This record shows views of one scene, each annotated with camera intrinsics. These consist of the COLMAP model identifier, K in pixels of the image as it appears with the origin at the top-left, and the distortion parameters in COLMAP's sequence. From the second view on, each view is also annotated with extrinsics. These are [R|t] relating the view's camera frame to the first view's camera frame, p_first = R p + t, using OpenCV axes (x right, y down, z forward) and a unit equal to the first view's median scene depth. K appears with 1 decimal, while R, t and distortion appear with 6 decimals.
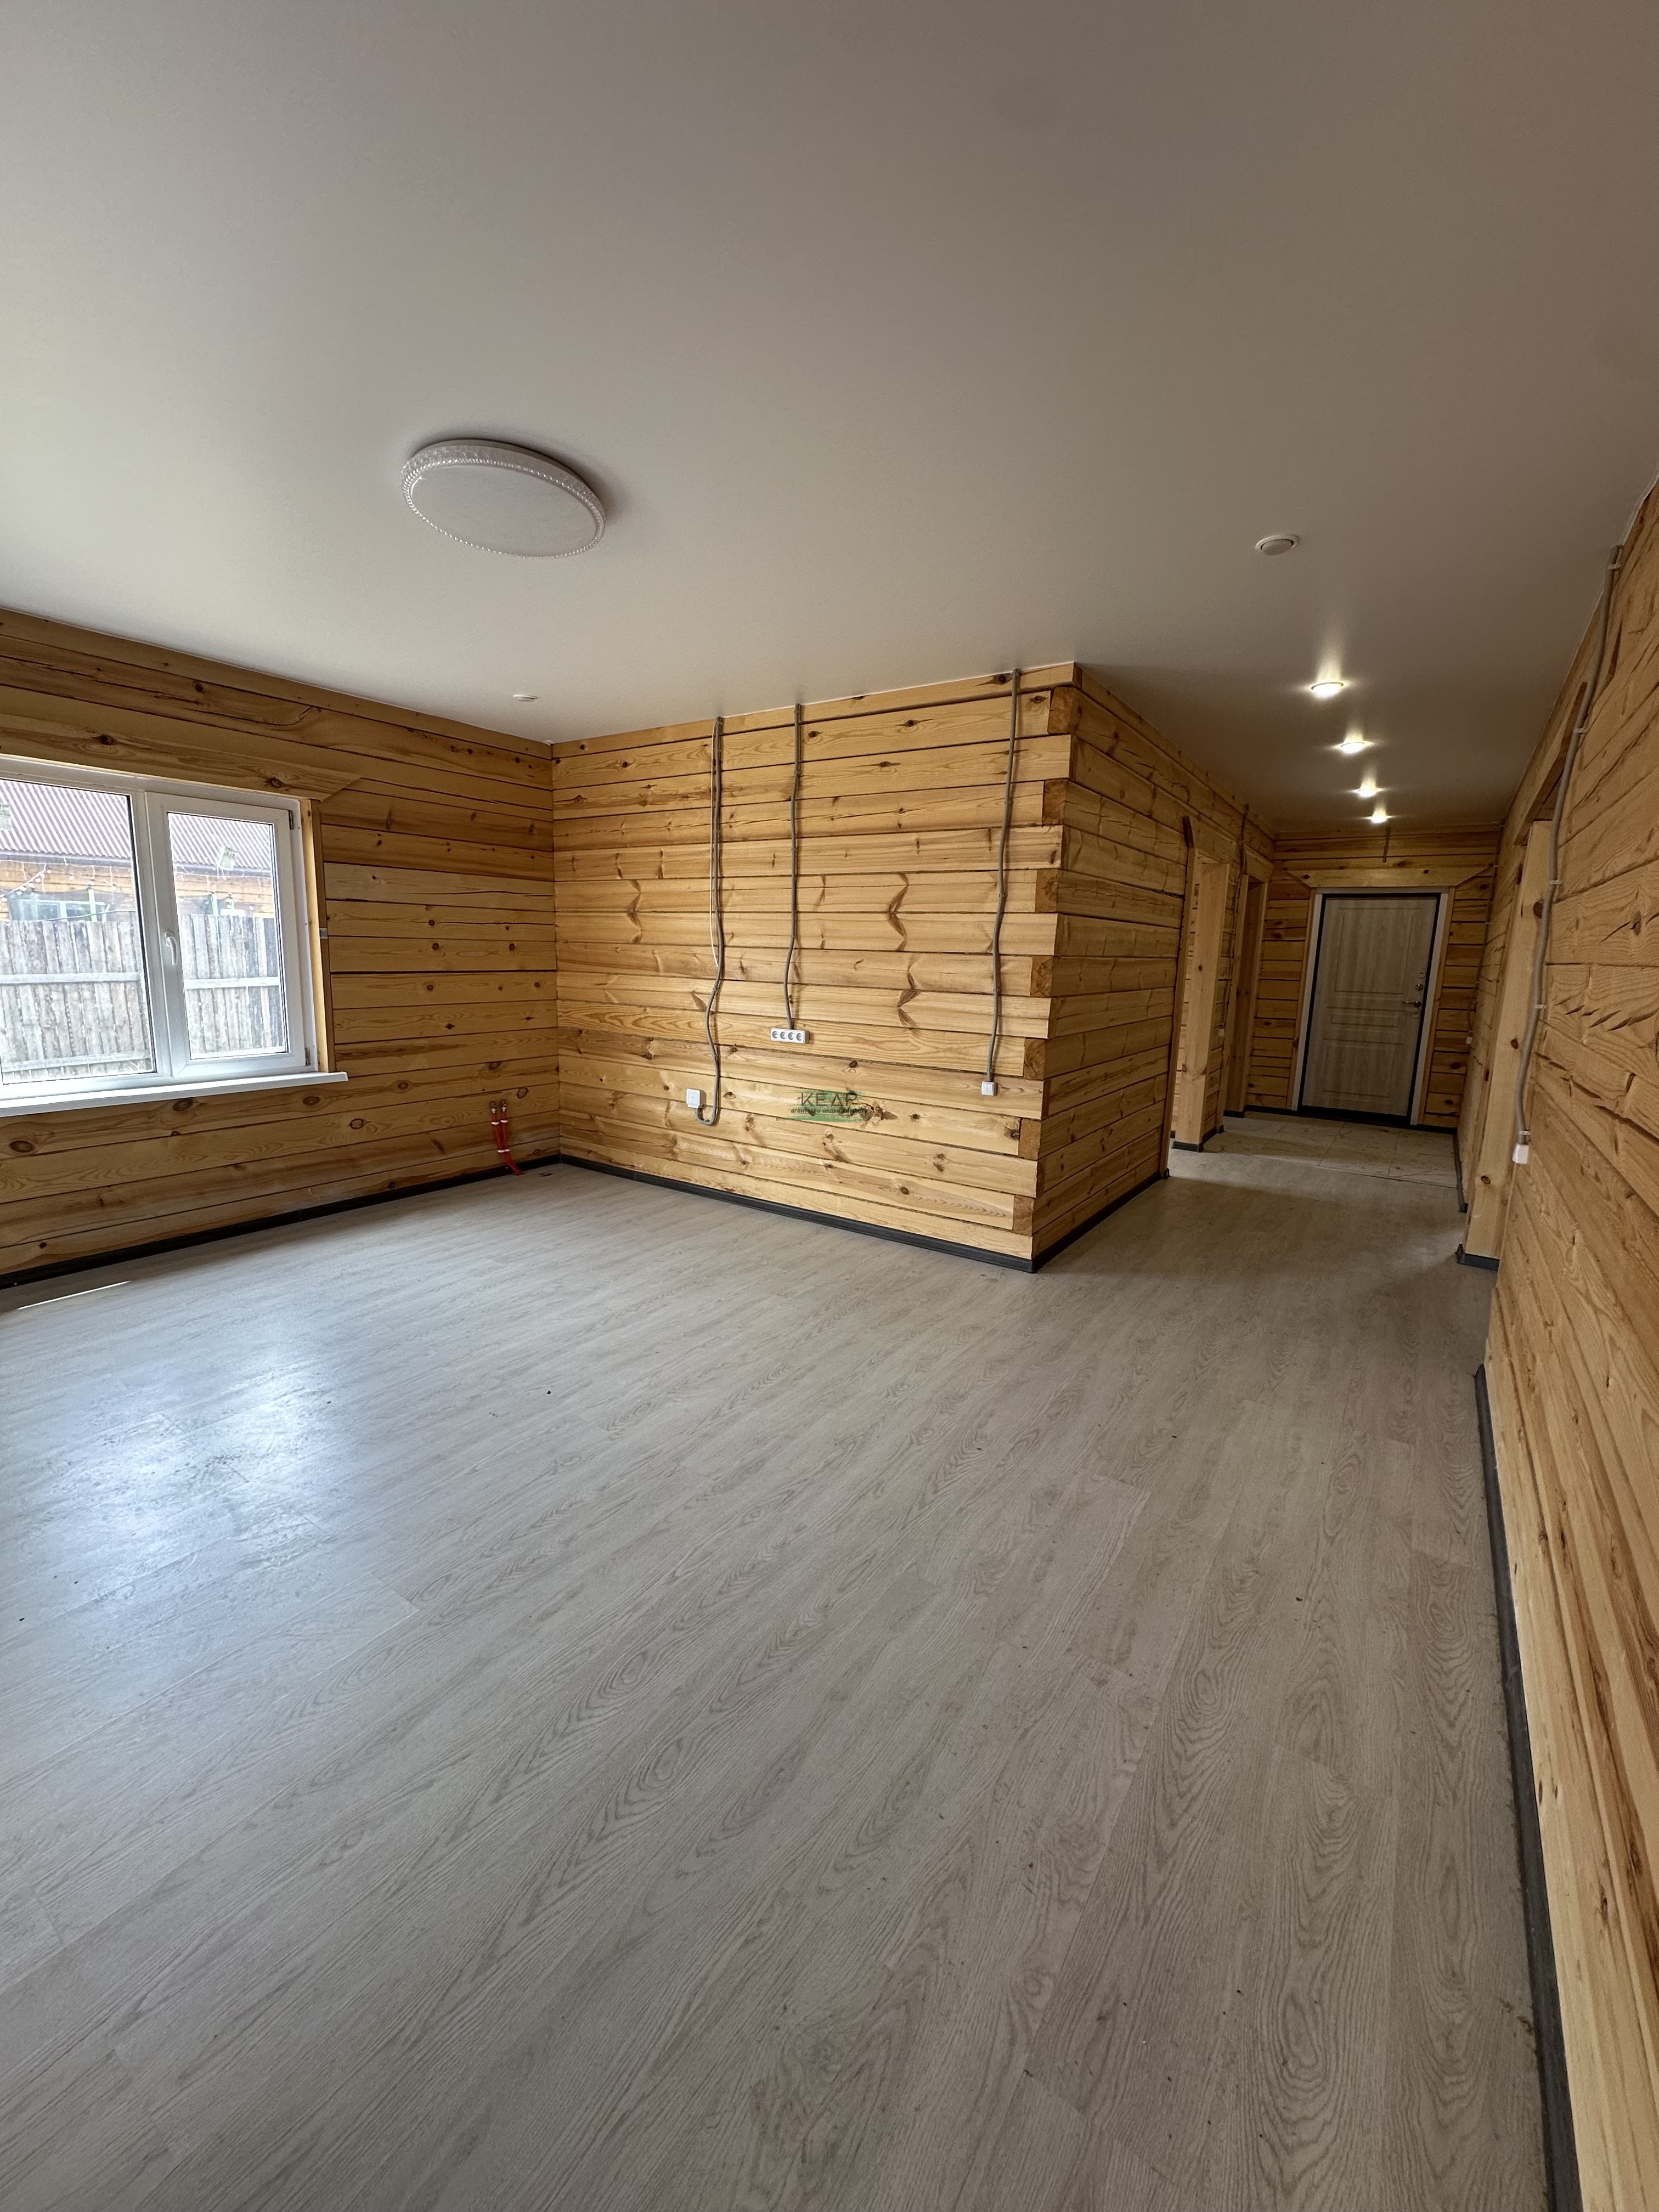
lens RADIAL K [[880.4, 0, 841.4], [0, 880.4, 1104.5], [0, 0, 1]] dist [-0.004367, 0.000181]
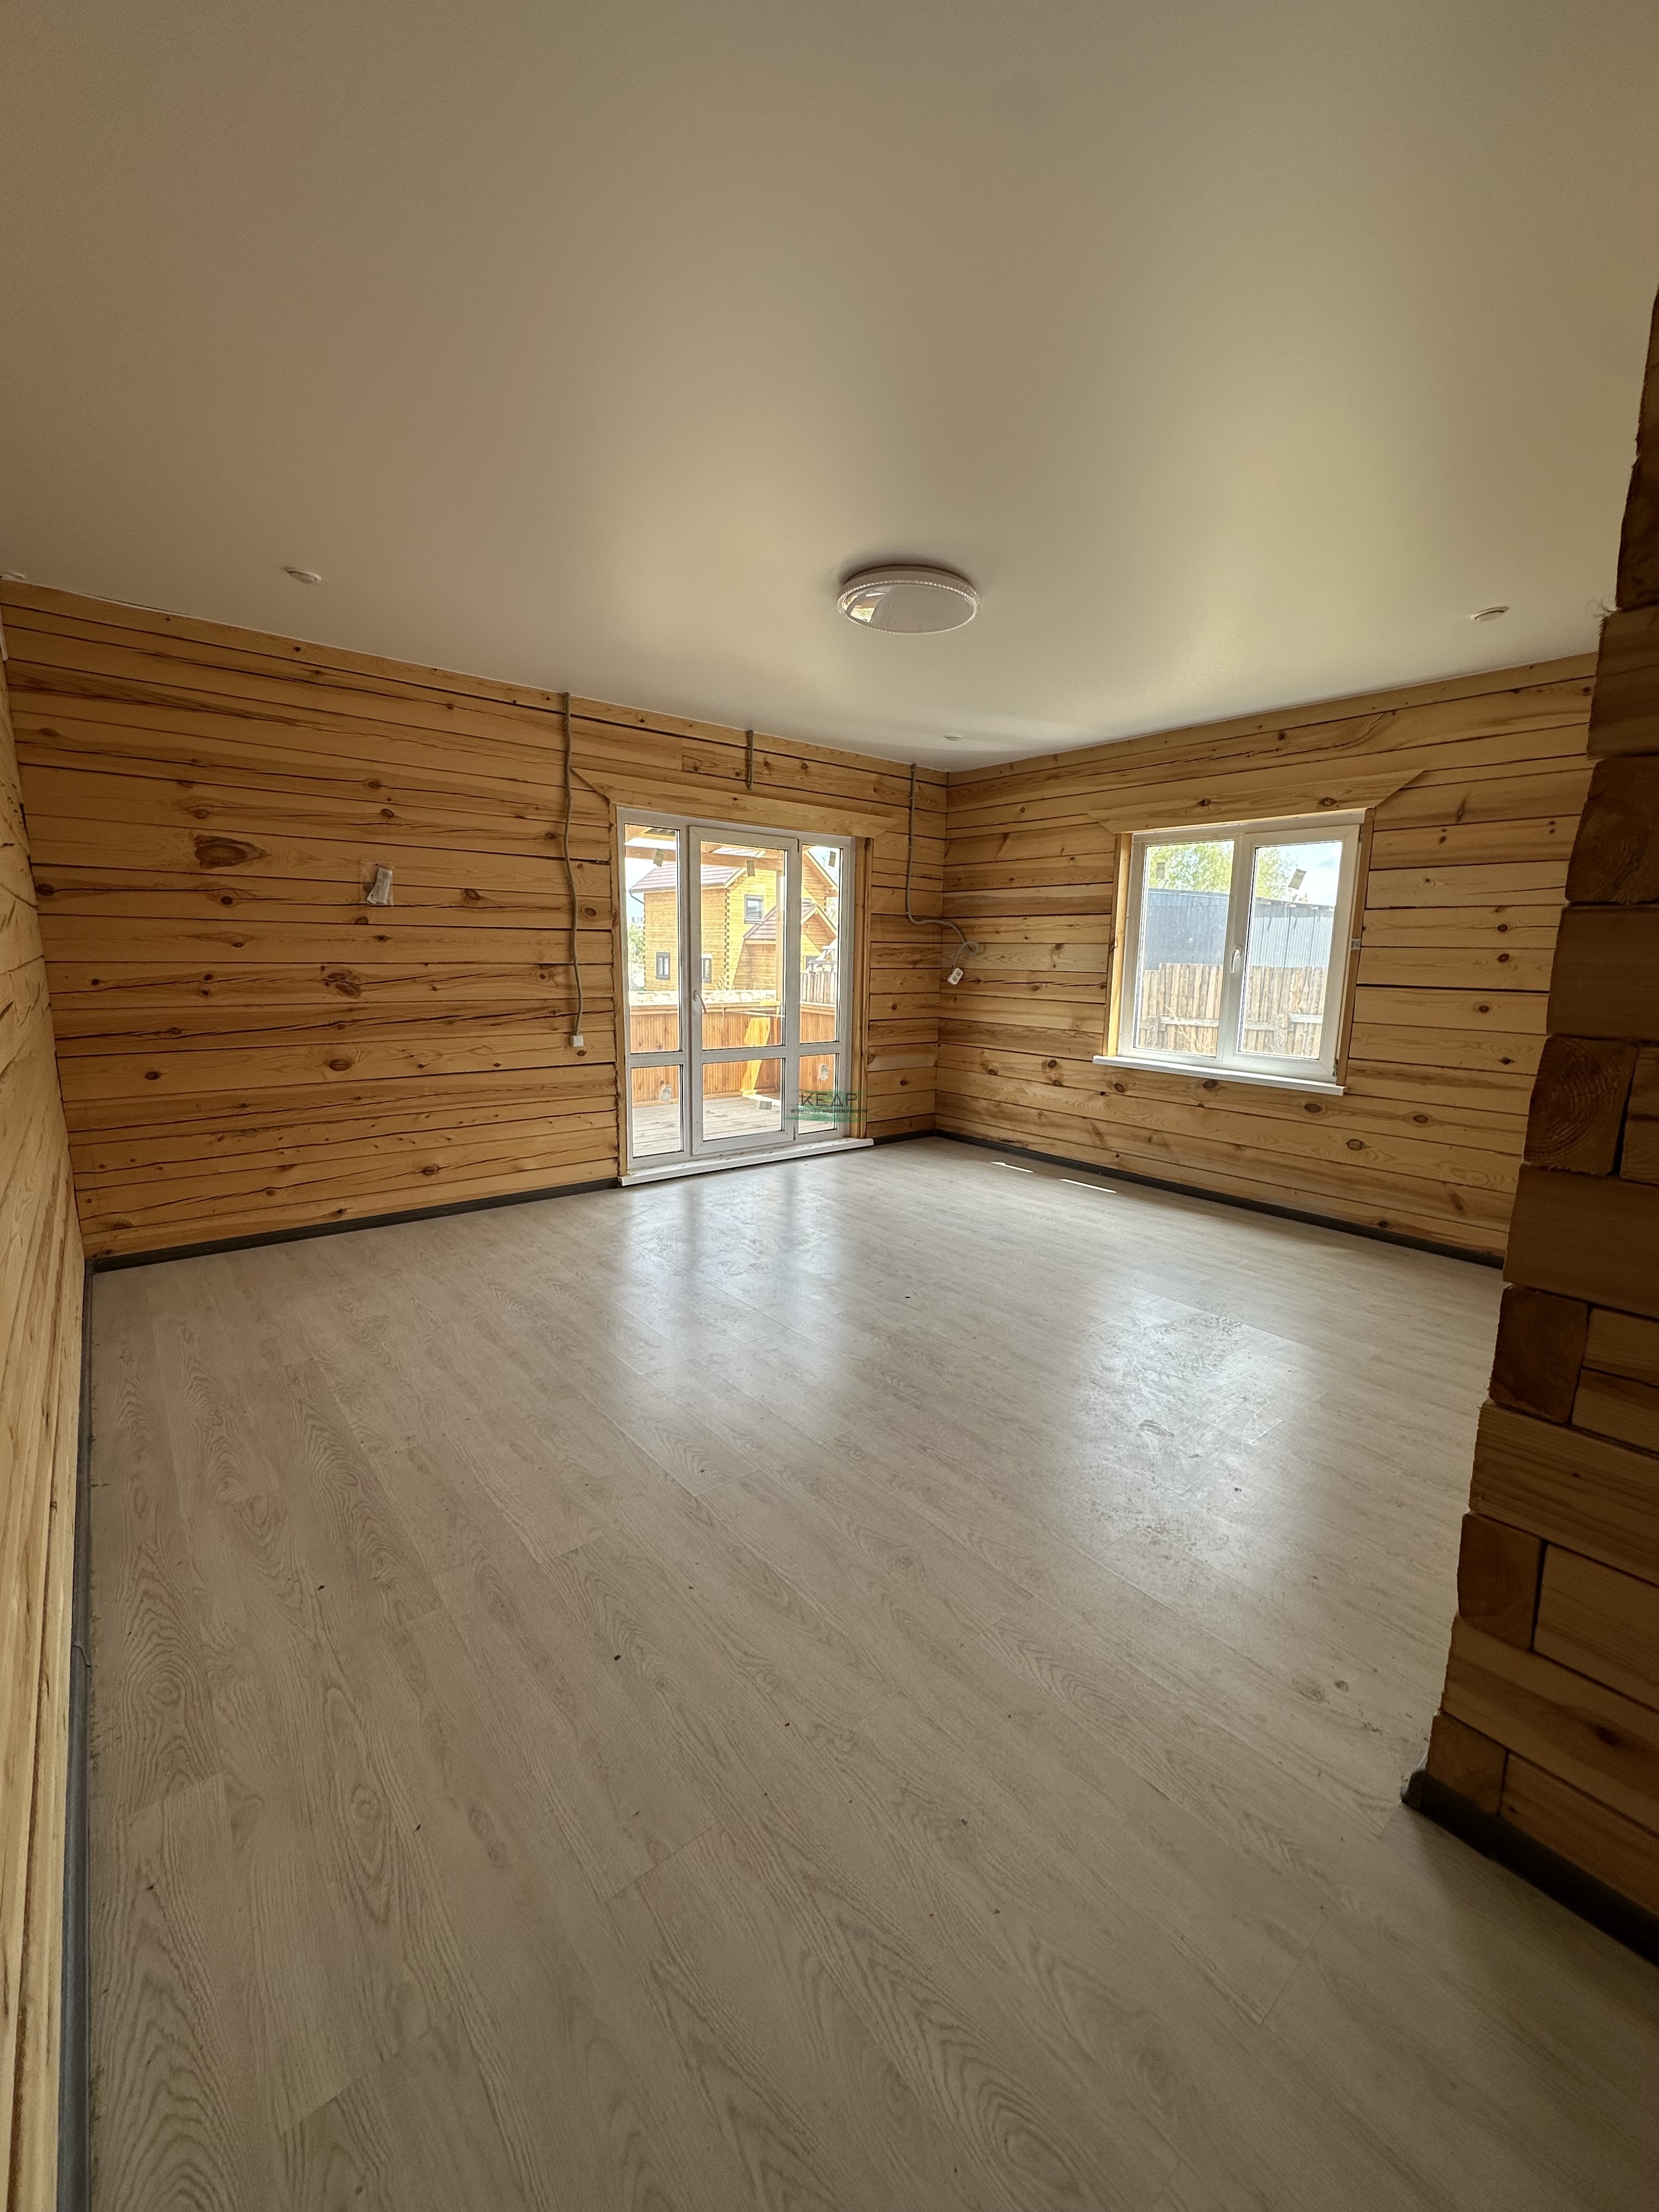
lens RADIAL K [[880.4, 0, 824.4], [0, 880.4, 1109.4], [0, 0, 1]] dist [-0.004367, 0.000181]
pose [[-0.289294, 0.134661, -0.947721, 0.575055], [-0.198267, 0.960157, 0.196949, -0.099492], [0.936482, 0.244878, -0.251068, 0.785640]]
